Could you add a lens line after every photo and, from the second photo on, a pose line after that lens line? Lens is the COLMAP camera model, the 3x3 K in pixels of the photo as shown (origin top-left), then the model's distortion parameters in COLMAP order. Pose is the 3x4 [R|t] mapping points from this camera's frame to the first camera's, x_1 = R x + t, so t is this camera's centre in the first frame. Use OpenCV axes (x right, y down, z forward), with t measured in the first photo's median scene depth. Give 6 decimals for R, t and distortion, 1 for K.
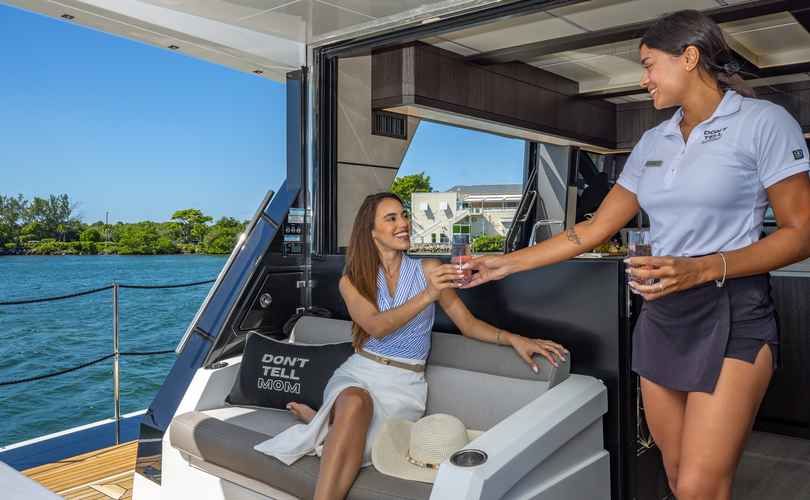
lens RADIAL K [[667.4, 0, 407.4], [0, 667.4, 246.6], [0, 0, 1]] dist [-0.126756, 0.002178]
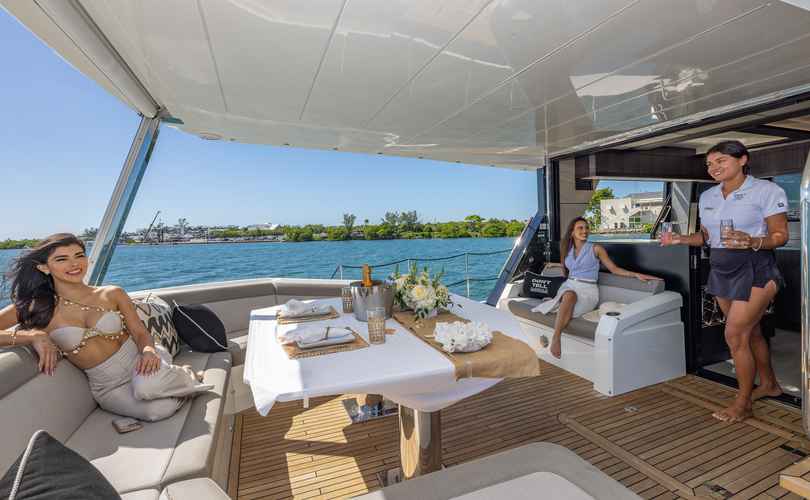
lens RADIAL K [[344.8, 0, 403.4], [0, 344.8, 245.0], [0, 0, 1]] dist [-0.003128, 0.000518]
pose [[0.869532, -0.005874, -0.493842, 0.020524], [0.024114, 0.999242, 0.030572, -0.028694], [0.493288, -0.038492, 0.869014, -0.408094]]
